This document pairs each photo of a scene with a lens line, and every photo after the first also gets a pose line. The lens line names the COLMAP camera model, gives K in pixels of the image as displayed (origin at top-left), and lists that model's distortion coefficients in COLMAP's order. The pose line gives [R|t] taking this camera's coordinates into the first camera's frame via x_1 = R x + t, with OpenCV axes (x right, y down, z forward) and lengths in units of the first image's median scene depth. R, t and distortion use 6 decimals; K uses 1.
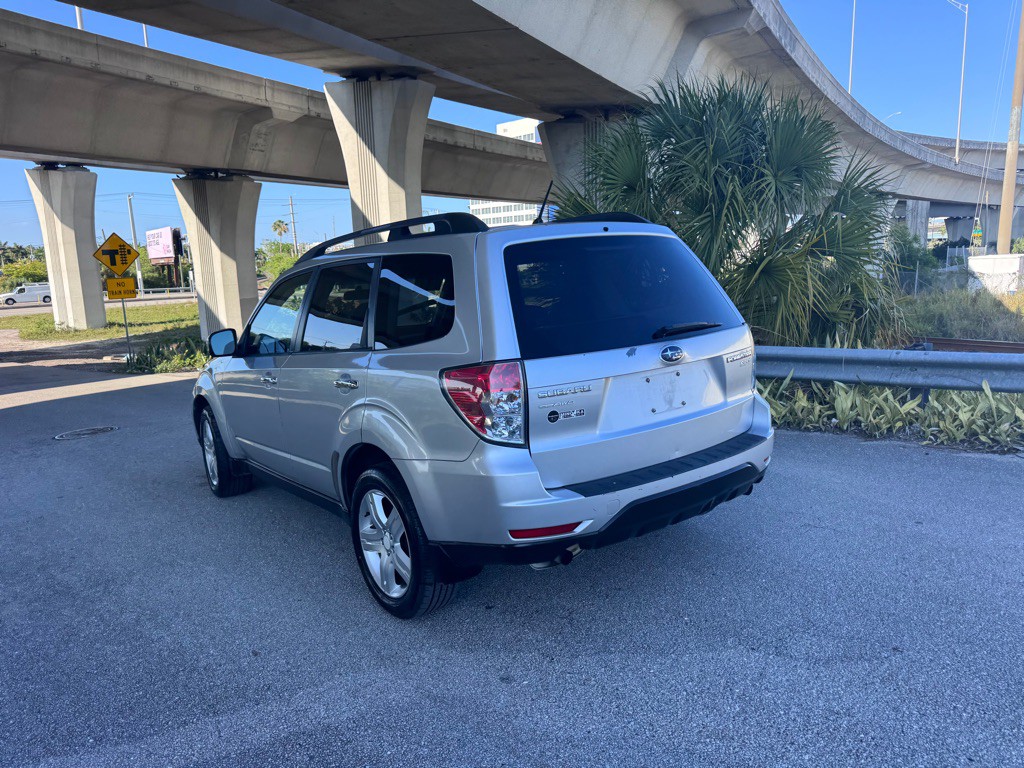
lens RADIAL K [[724.0, 0, 514.9], [0, 724.0, 383.9], [0, 0, 1]] dist [0.039706, -0.049139]
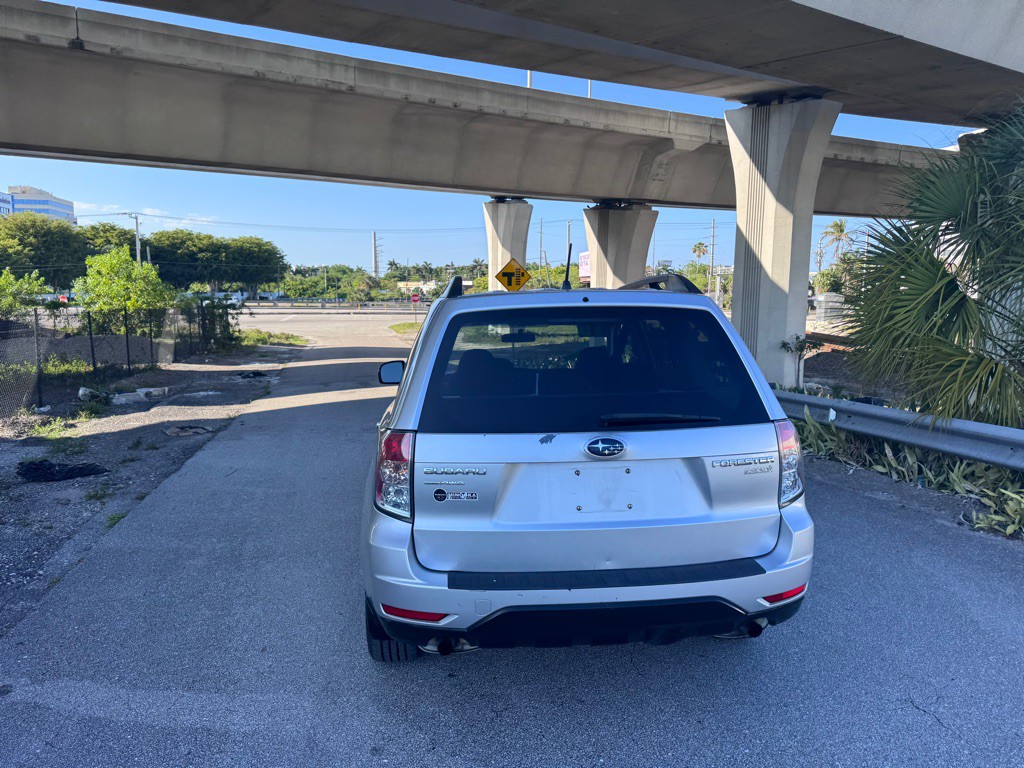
lens RADIAL K [[715.5, 0, 522.7], [0, 715.5, 385.0], [0, 0, 1]] dist [0.060153, -0.082582]
pose [[0.850035, 0.108738, -0.515381, 0.143043], [-0.121814, 0.992517, 0.008495, -0.027903], [0.512448, 0.055560, 0.856919, 0.056557]]
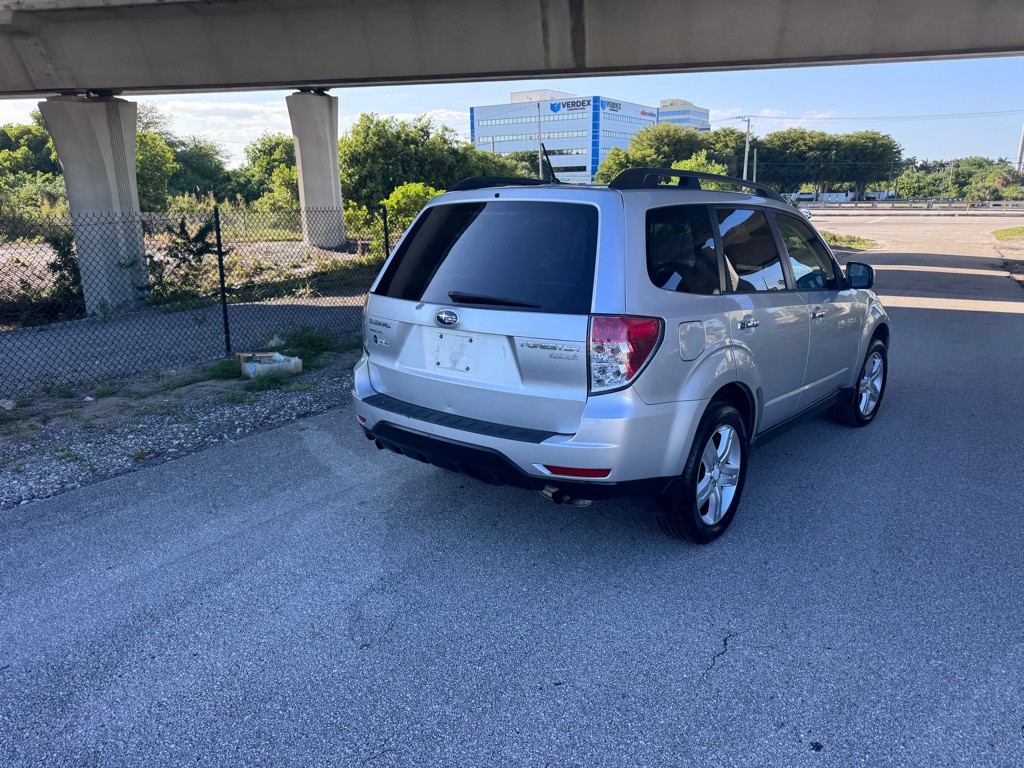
lens RADIAL K [[723.3, 0, 524.7], [0, 723.3, 383.0], [0, 0, 1]] dist [0.040725, -0.052814]
pose [[0.225927, 0.279588, -0.933160, 0.325055], [-0.157716, 0.955788, 0.248183, -0.059558], [0.961292, 0.091103, 0.260034, 0.214425]]
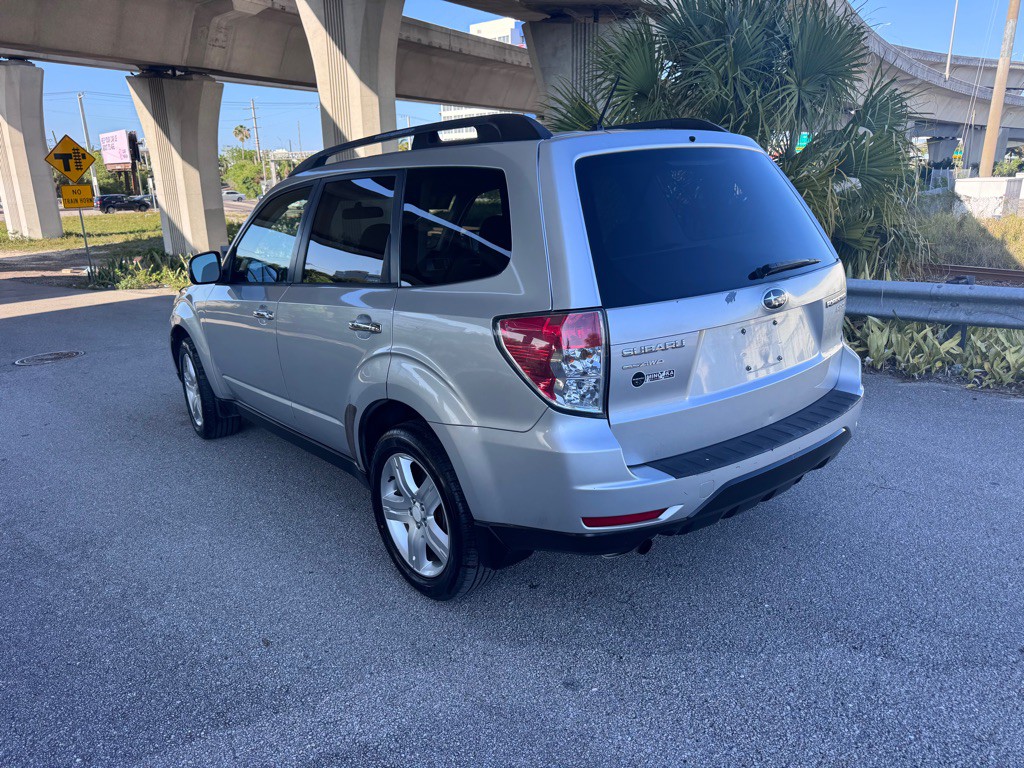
lens RADIAL K [[720.9, 0, 506.0], [0, 720.9, 388.4], [0, 0, 1]] dist [0.048314, -0.052940]
pose [[0.999486, 0.010731, 0.030220, -0.027757], [-0.014247, 0.992837, 0.118622, -0.008869], [-0.028730, -0.118991, 0.992480, 0.047659]]
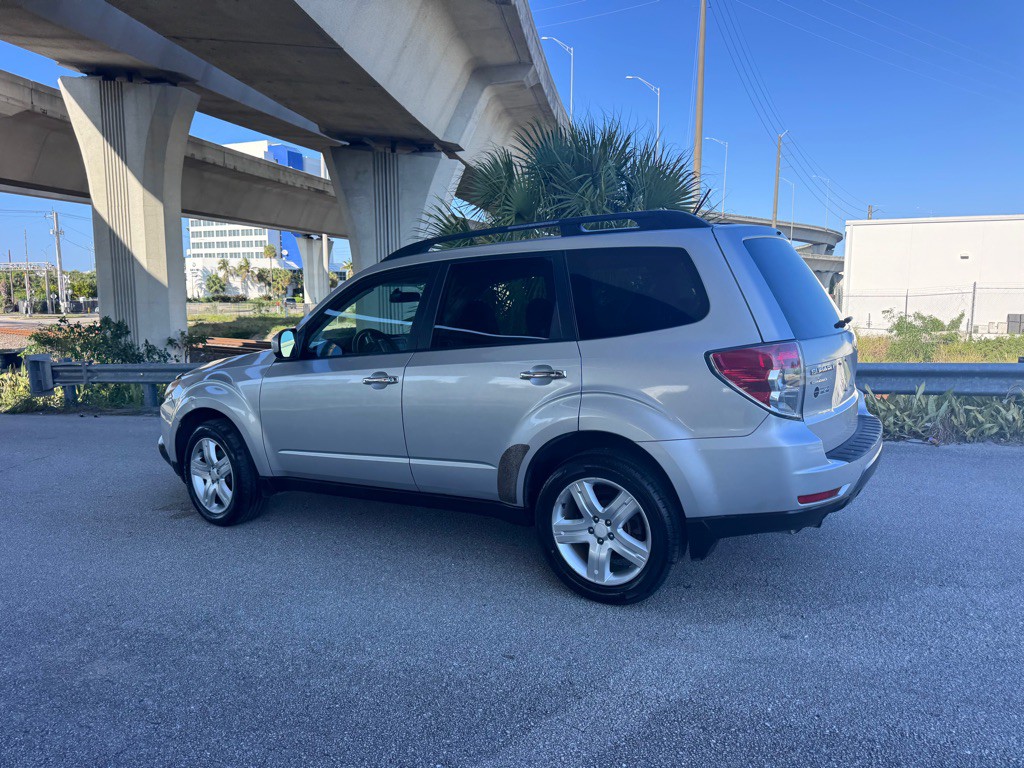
lens RADIAL K [[727.0, 0, 512.4], [0, 727.0, 381.6], [0, 0, 1]] dist [0.041067, -0.042778]
pose [[0.934392, -0.010792, 0.356083, -0.183148], [0.028972, 0.998532, -0.045763, 0.015703], [-0.355067, 0.053077, 0.933333, 0.026770]]
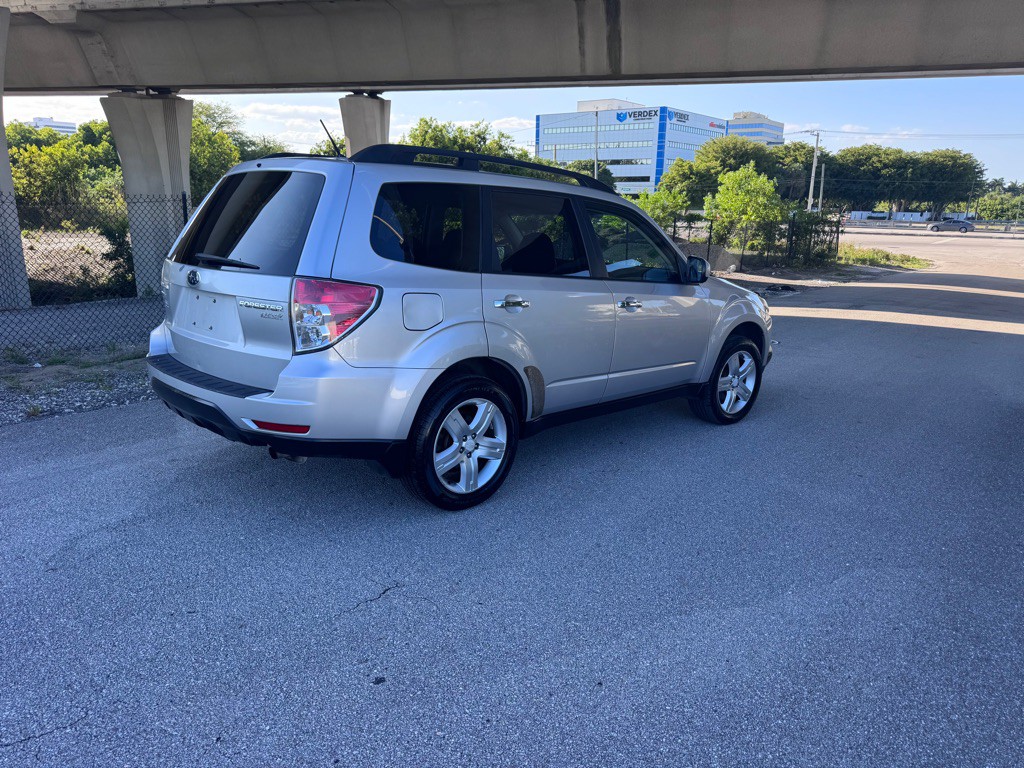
lens RADIAL K [[723.9, 0, 525.5], [0, 723.9, 391.2], [0, 0, 1]] dist [0.034804, -0.042018]
pose [[0.135712, 0.288268, -0.947884, 0.364107], [-0.187607, 0.946903, 0.261110, -0.069076], [0.972824, 0.142394, 0.182587, 0.337876]]
